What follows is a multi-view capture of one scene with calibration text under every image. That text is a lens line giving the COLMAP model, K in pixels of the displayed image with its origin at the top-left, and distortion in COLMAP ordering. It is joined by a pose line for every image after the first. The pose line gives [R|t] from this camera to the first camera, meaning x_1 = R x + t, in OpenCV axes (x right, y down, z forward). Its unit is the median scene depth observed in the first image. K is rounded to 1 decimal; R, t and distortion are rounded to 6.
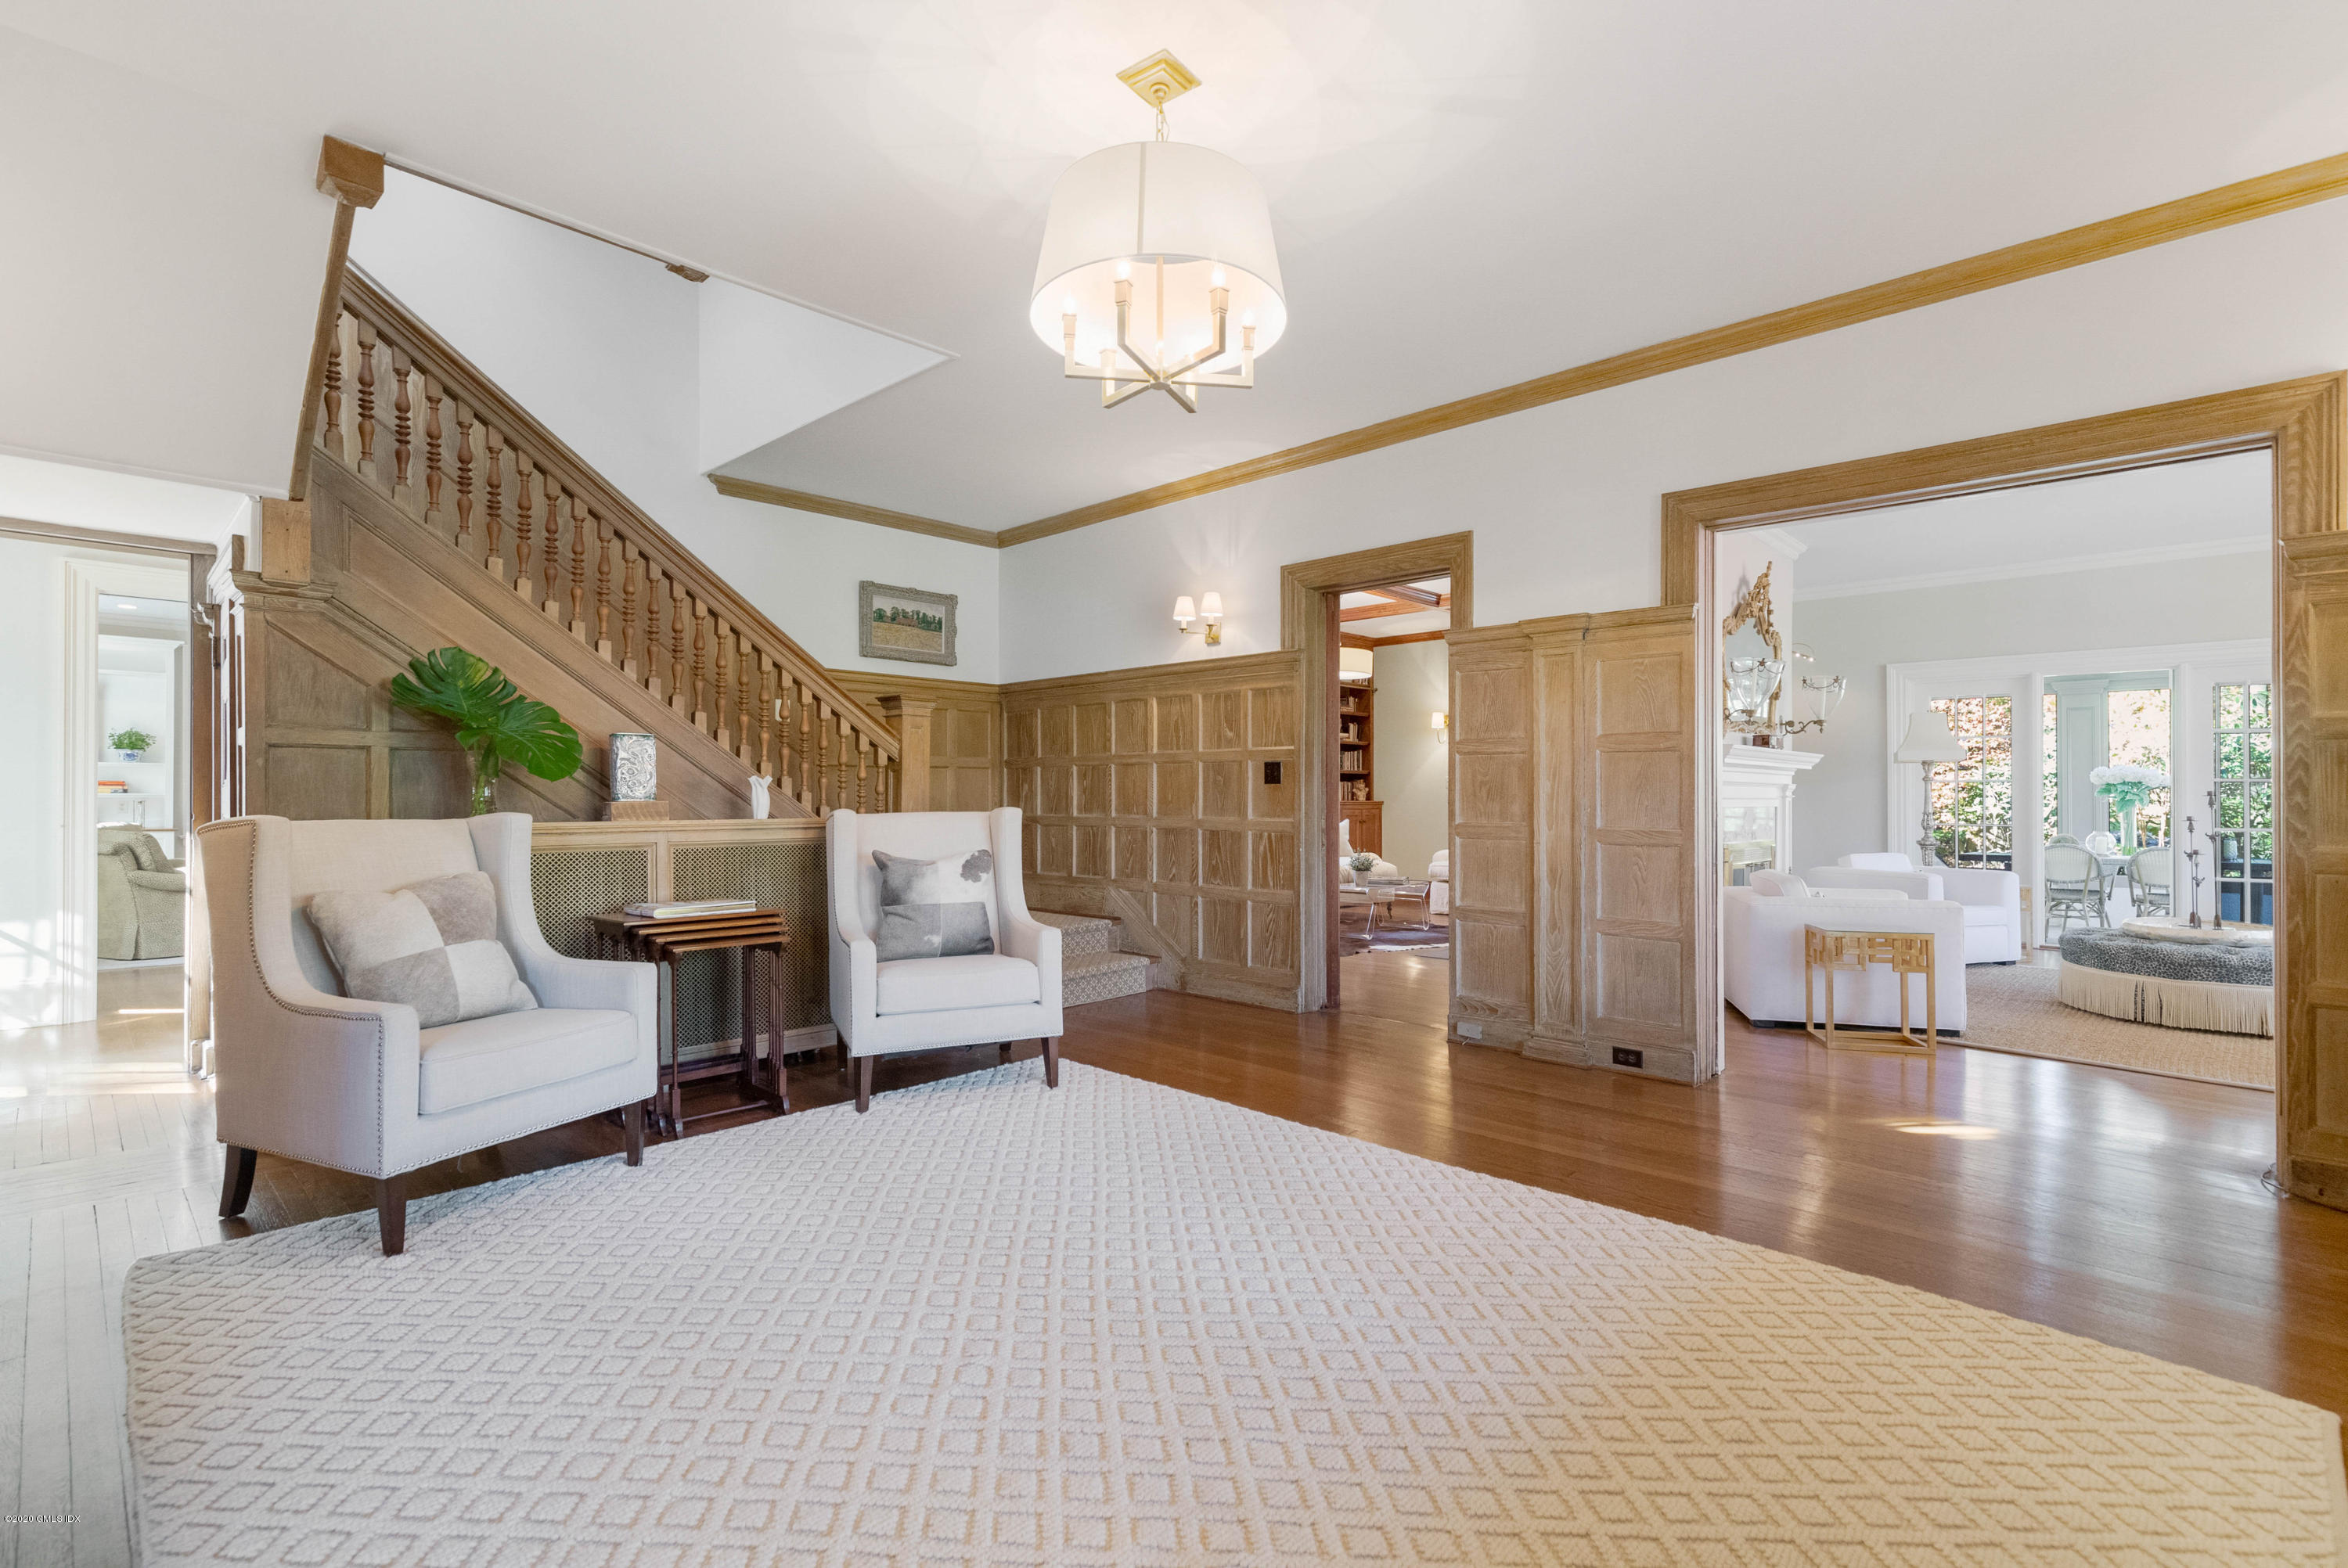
lens RADIAL K [[1072.2, 0, 1167.0], [0, 1072.2, 778.3], [0, 0, 1]] dist [0.004607, -0.000268]
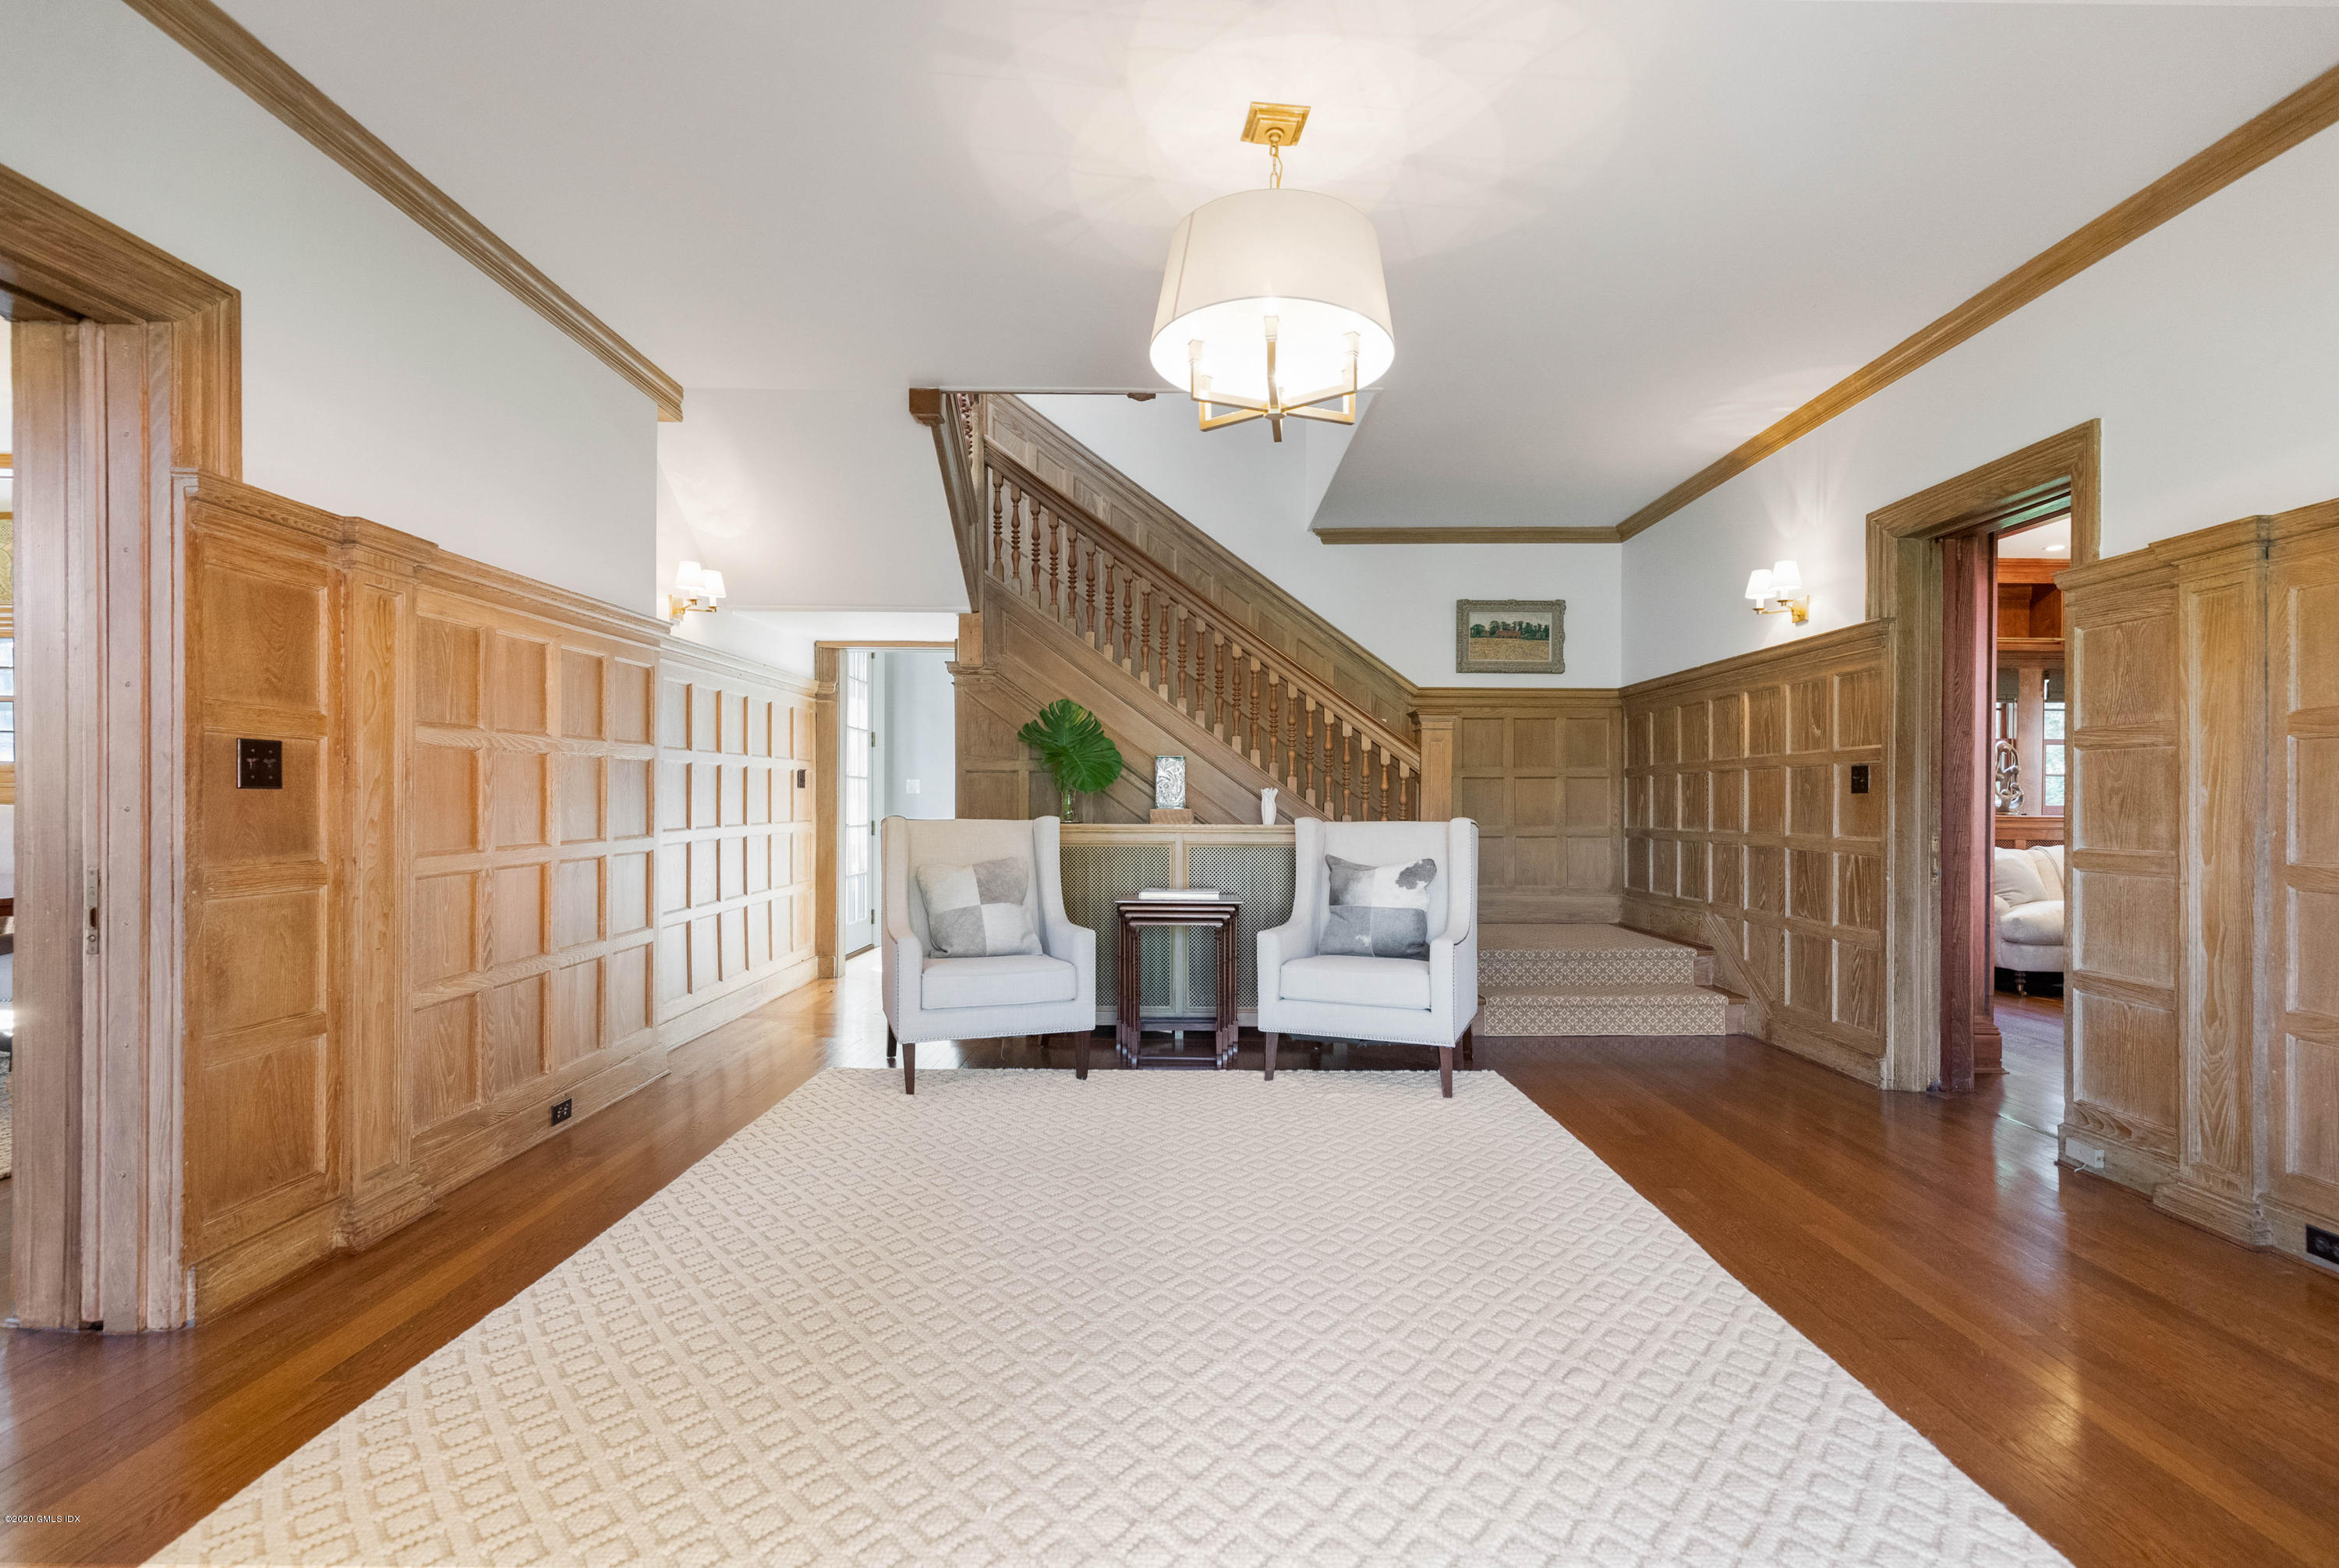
lens RADIAL K [[1076.2, 0, 1171.6], [0, 1076.2, 789.4], [0, 0, 1]] dist [0.004408, -0.000109]
pose [[0.688109, -0.006949, -0.725574, 0.350674], [0.006592, 0.999973, -0.003325, 0.001869], [0.725577, -0.002495, 0.688136, 0.096776]]
